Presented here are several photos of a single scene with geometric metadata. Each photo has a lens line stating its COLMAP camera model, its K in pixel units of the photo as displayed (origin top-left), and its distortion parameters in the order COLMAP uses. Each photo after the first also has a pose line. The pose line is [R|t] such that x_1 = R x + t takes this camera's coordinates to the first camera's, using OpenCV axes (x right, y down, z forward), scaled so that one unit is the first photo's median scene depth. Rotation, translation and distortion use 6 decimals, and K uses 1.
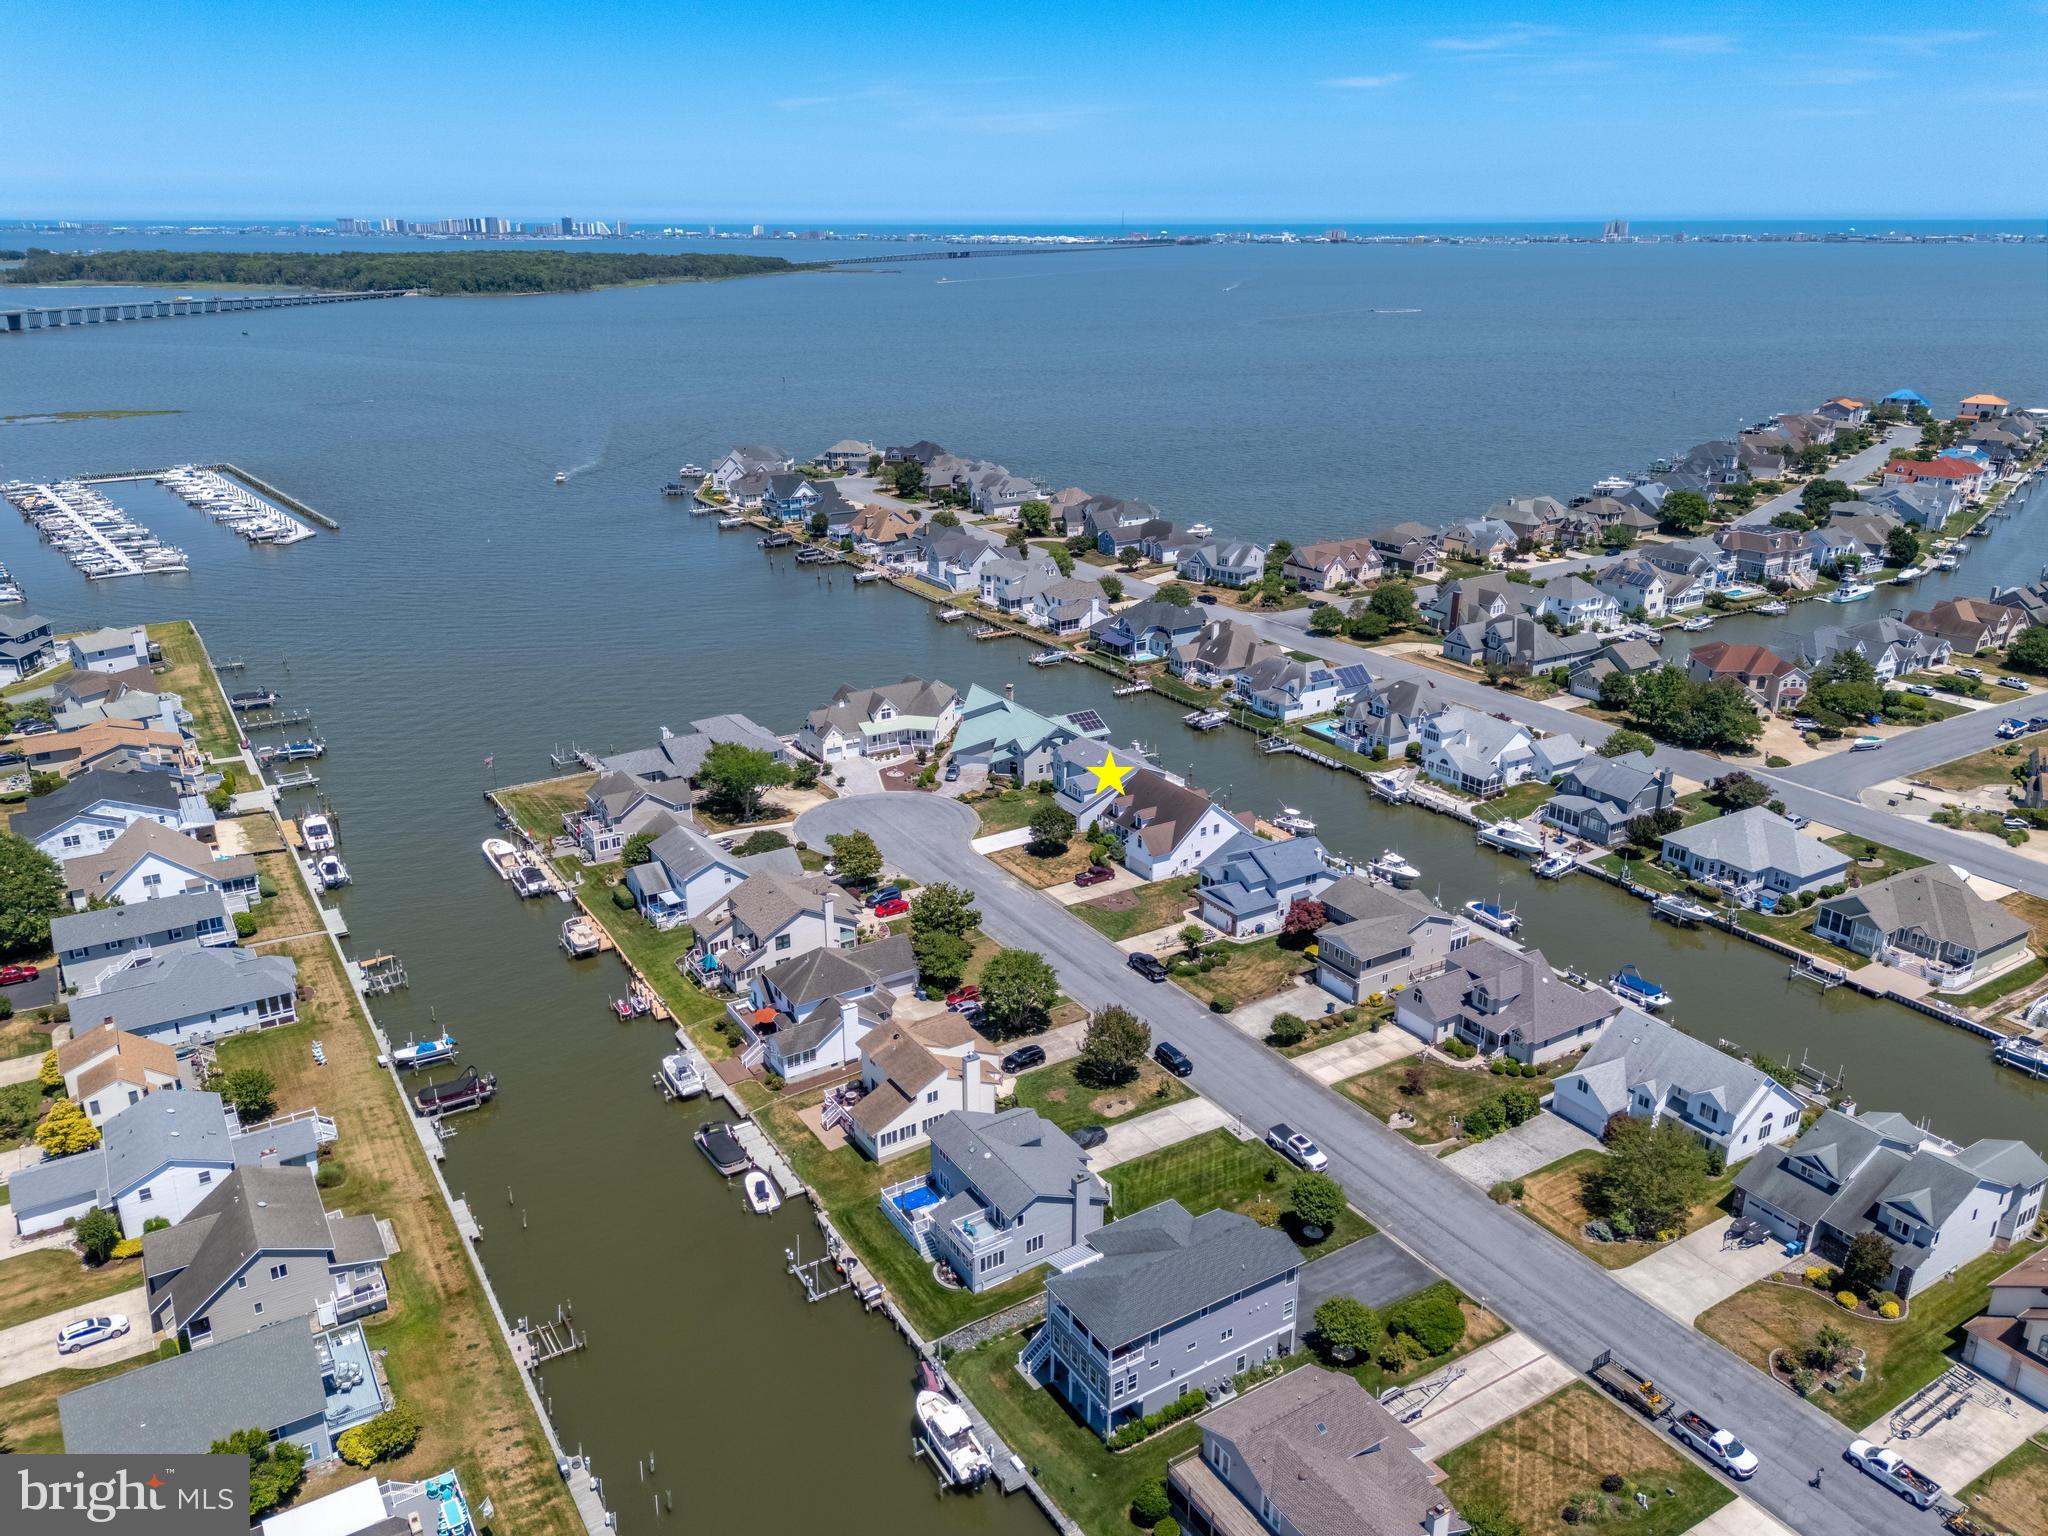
lens RADIAL K [[1502.3, 0, 1021.6], [0, 1502.3, 773.4], [0, 0, 1]] dist [0.074192, -0.068736]
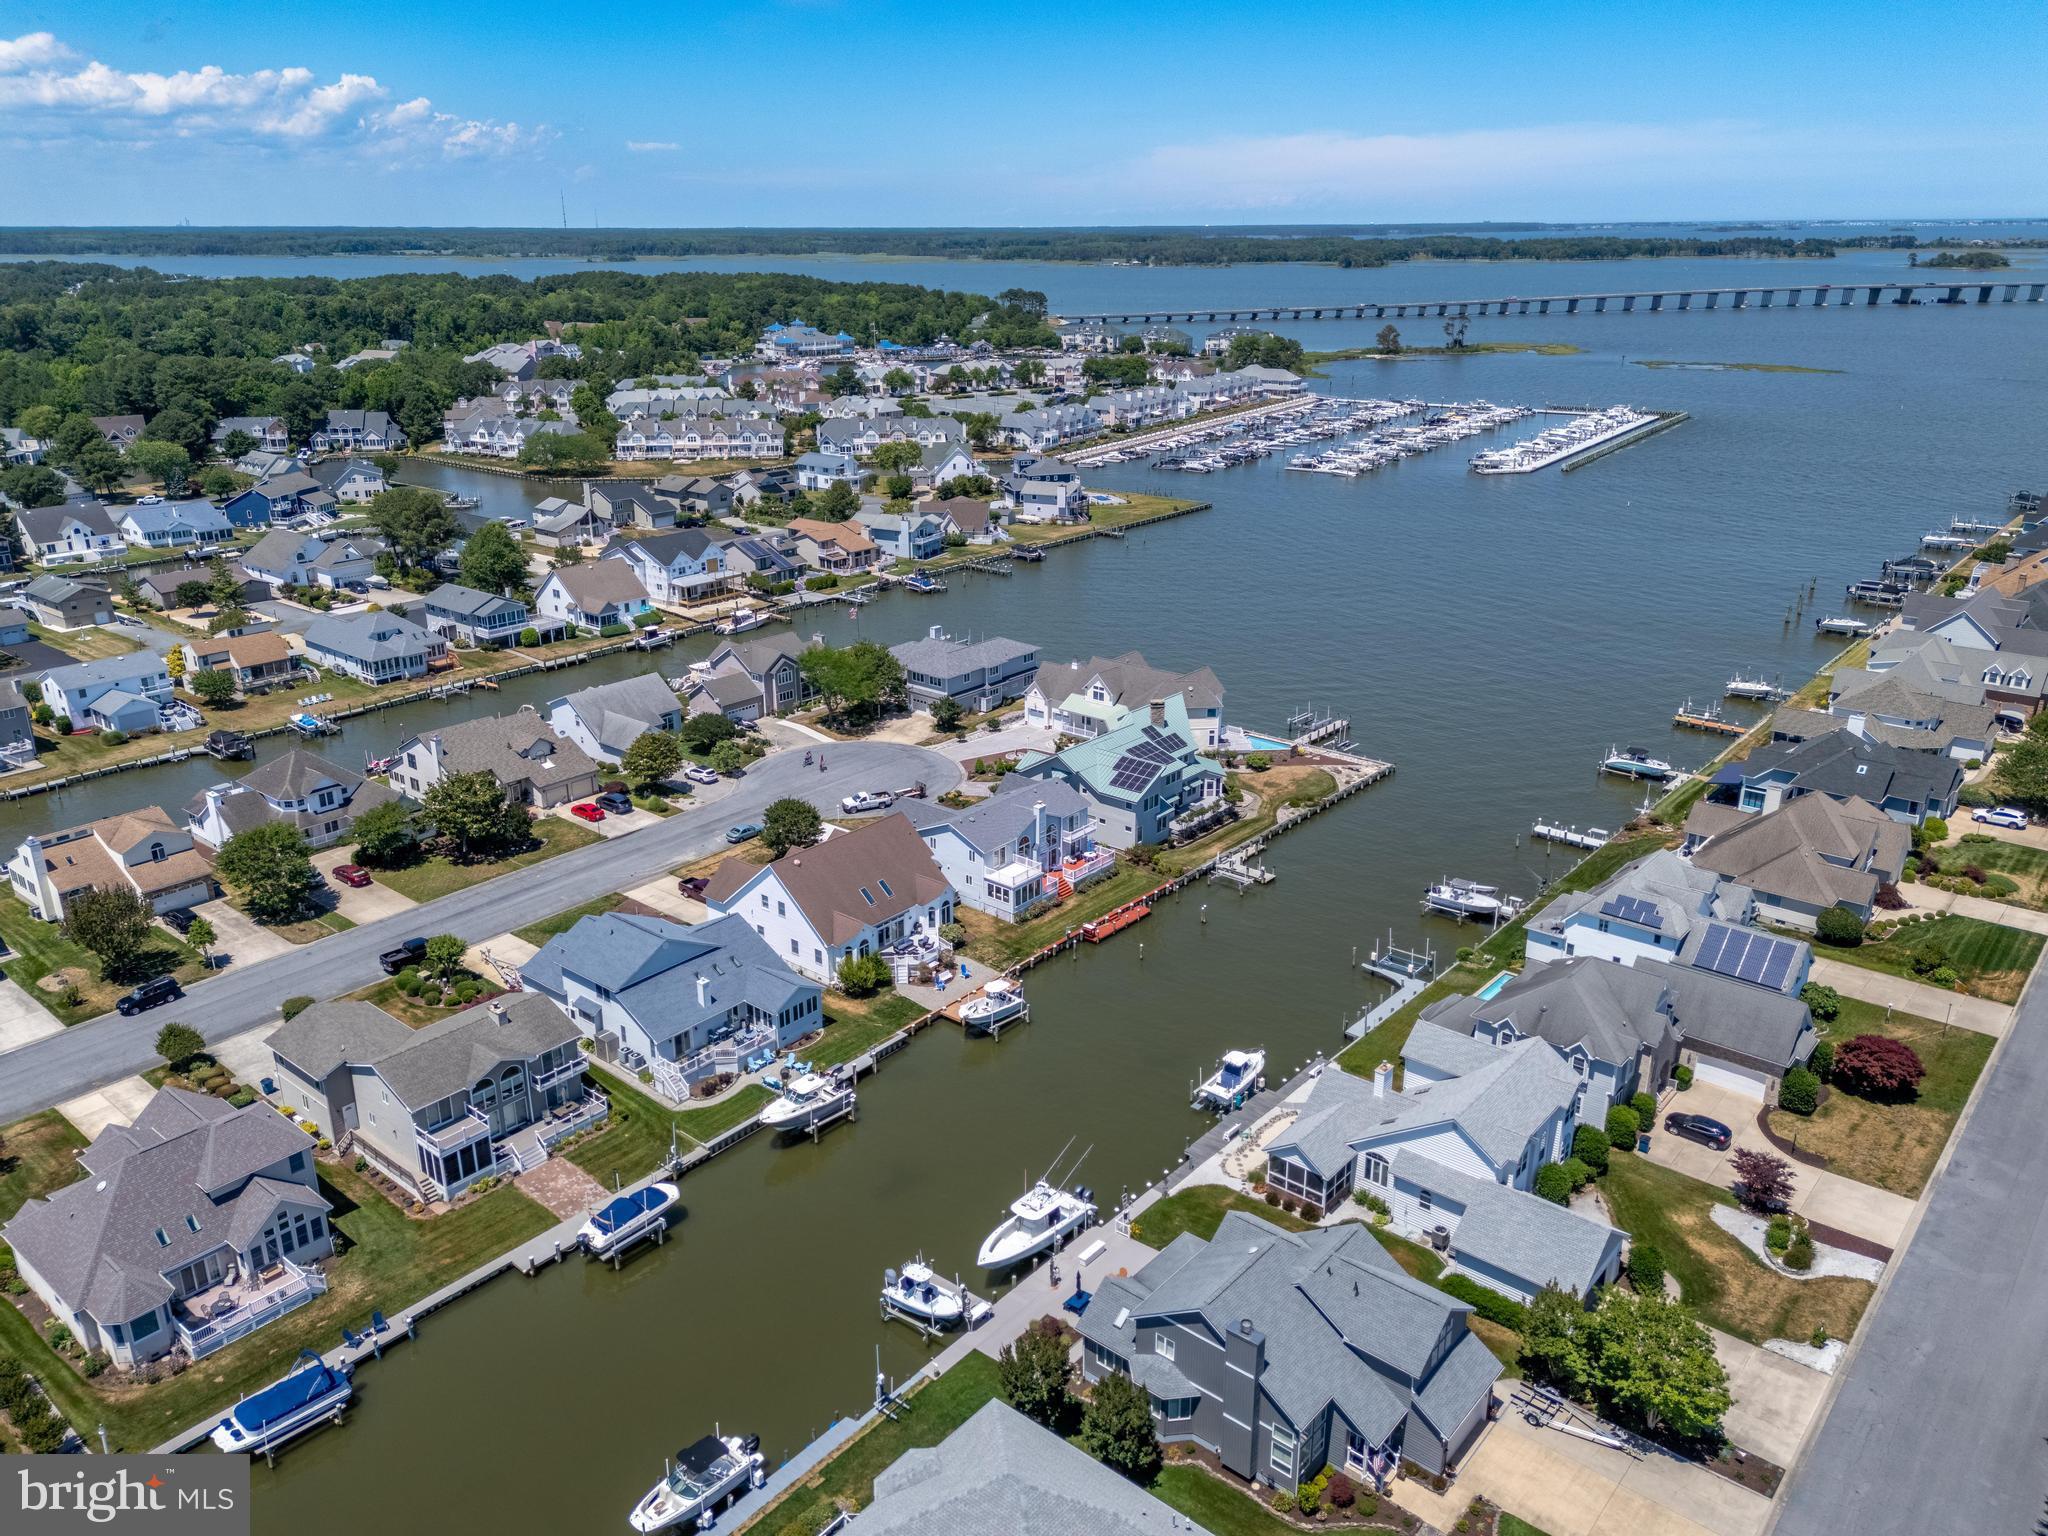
lens RADIAL K [[1502.3, 0, 1021.6], [0, 1502.3, 773.4], [0, 0, 1]] dist [0.074192, -0.068736]
pose [[0.307640, 0.324349, -0.894514, 0.630925], [-0.322923, 0.919901, 0.222495, -0.169644], [0.895030, 0.220411, 0.387738, 0.722501]]
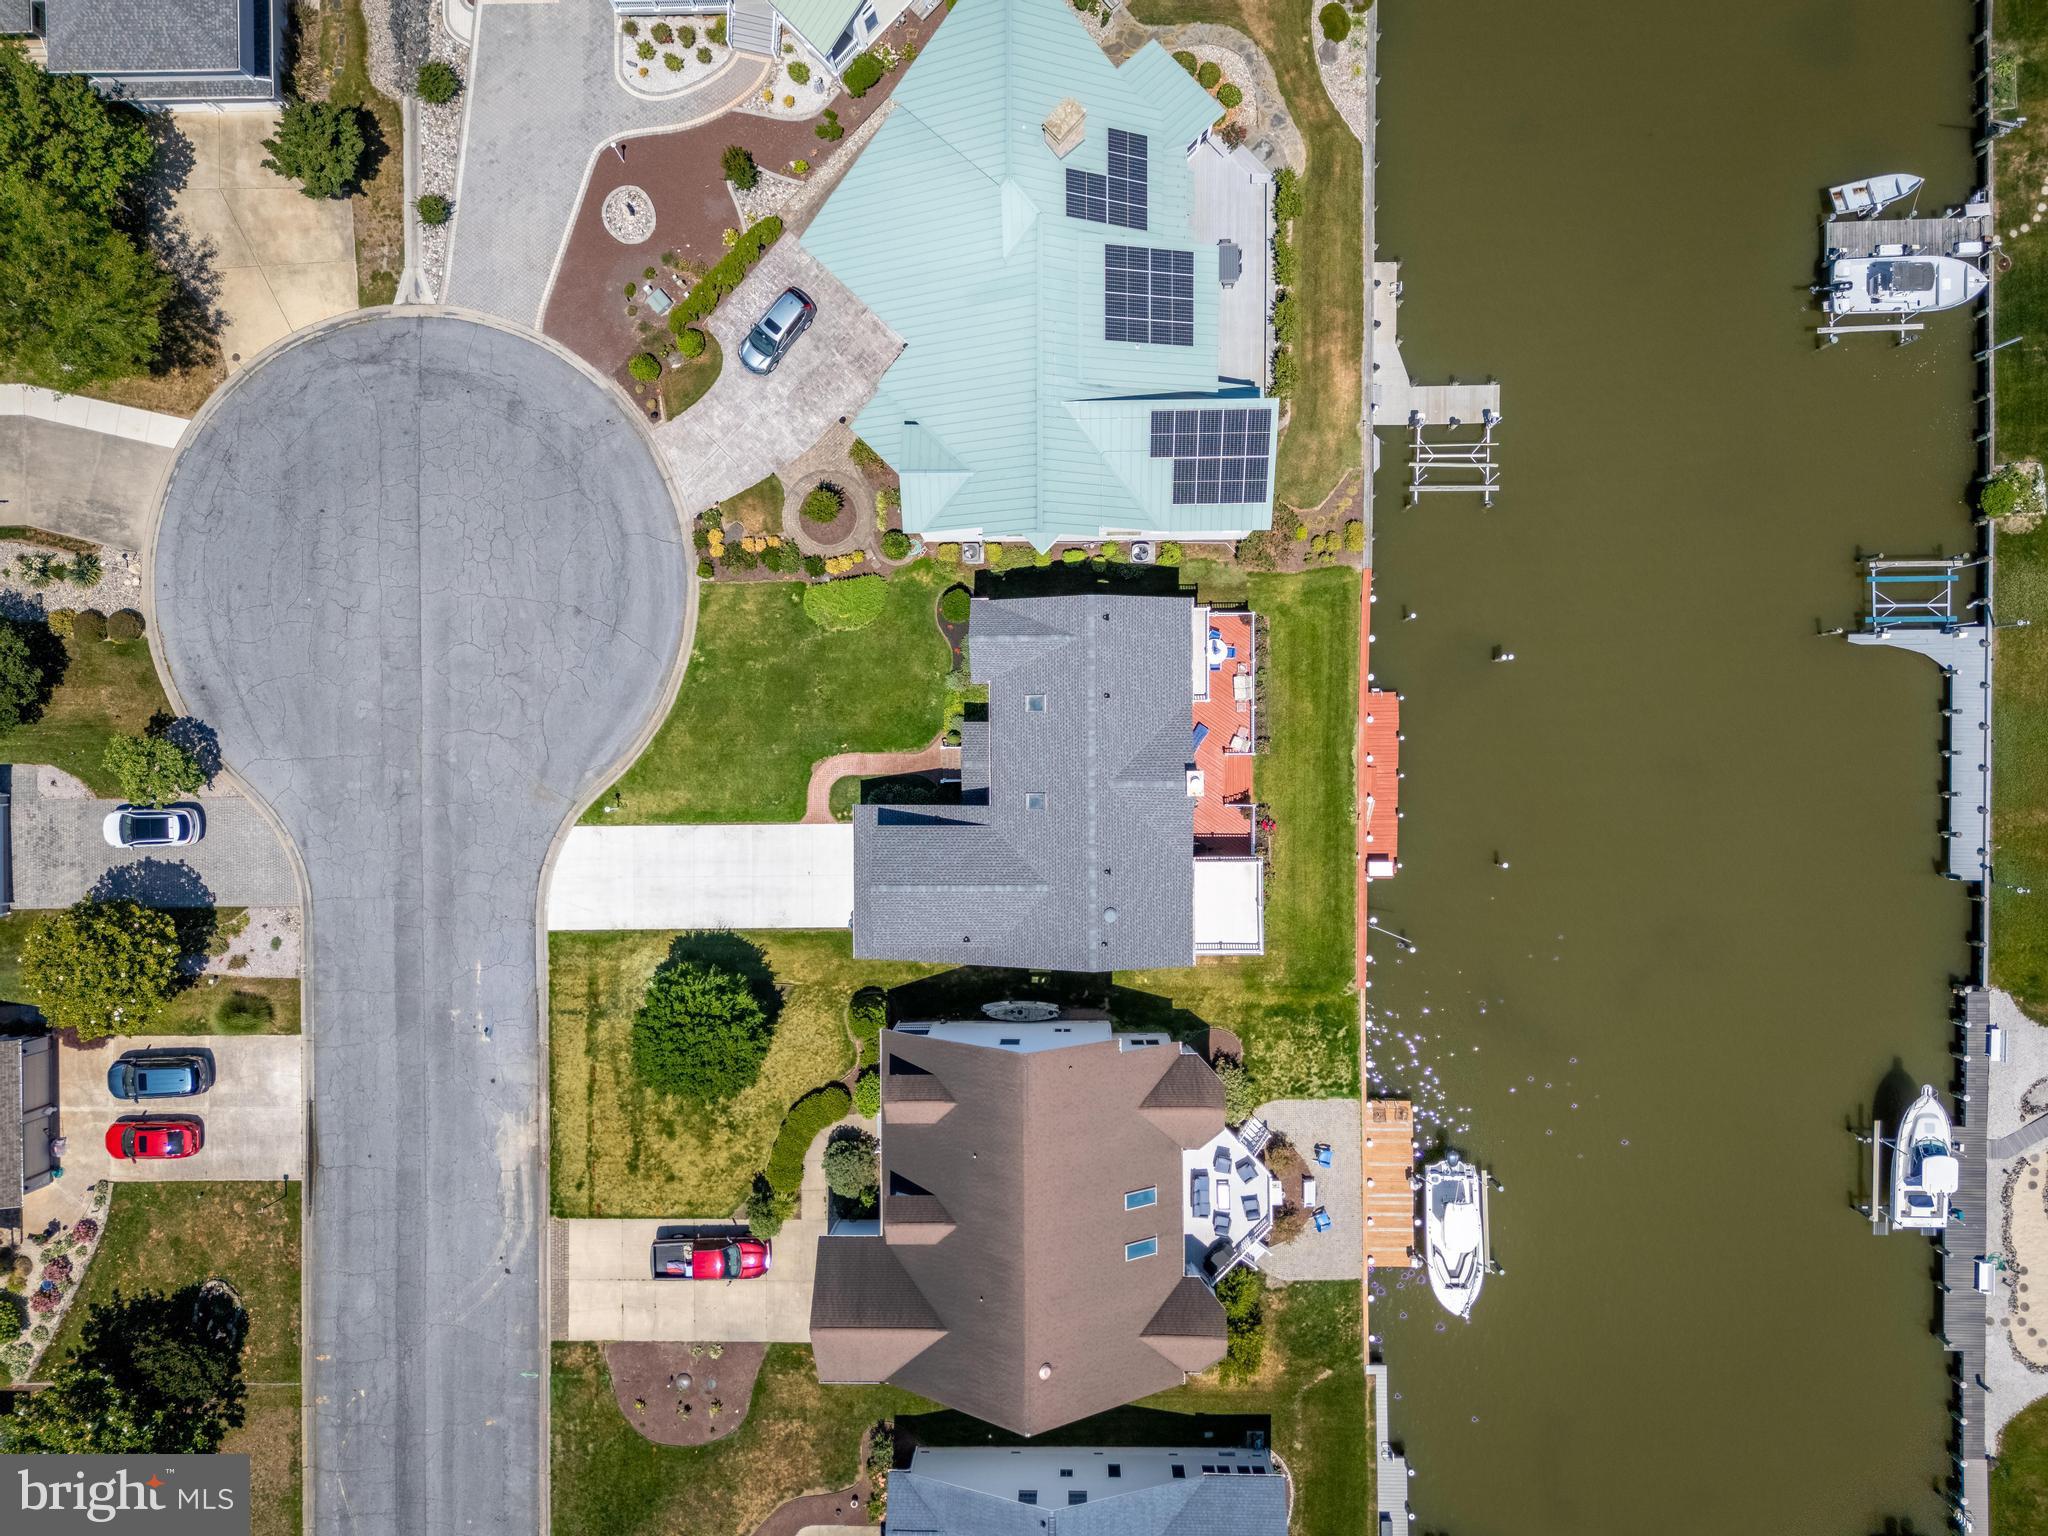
lens RADIAL K [[1502.3, 0, 1021.6], [0, 1502.3, 773.4], [0, 0, 1]] dist [0.074192, -0.068736]
pose [[0.852881, 0.521561, -0.023815, 0.051794], [-0.143458, 0.277958, 0.949821, -0.280919], [0.502009, -0.806668, 0.311887, 0.874945]]
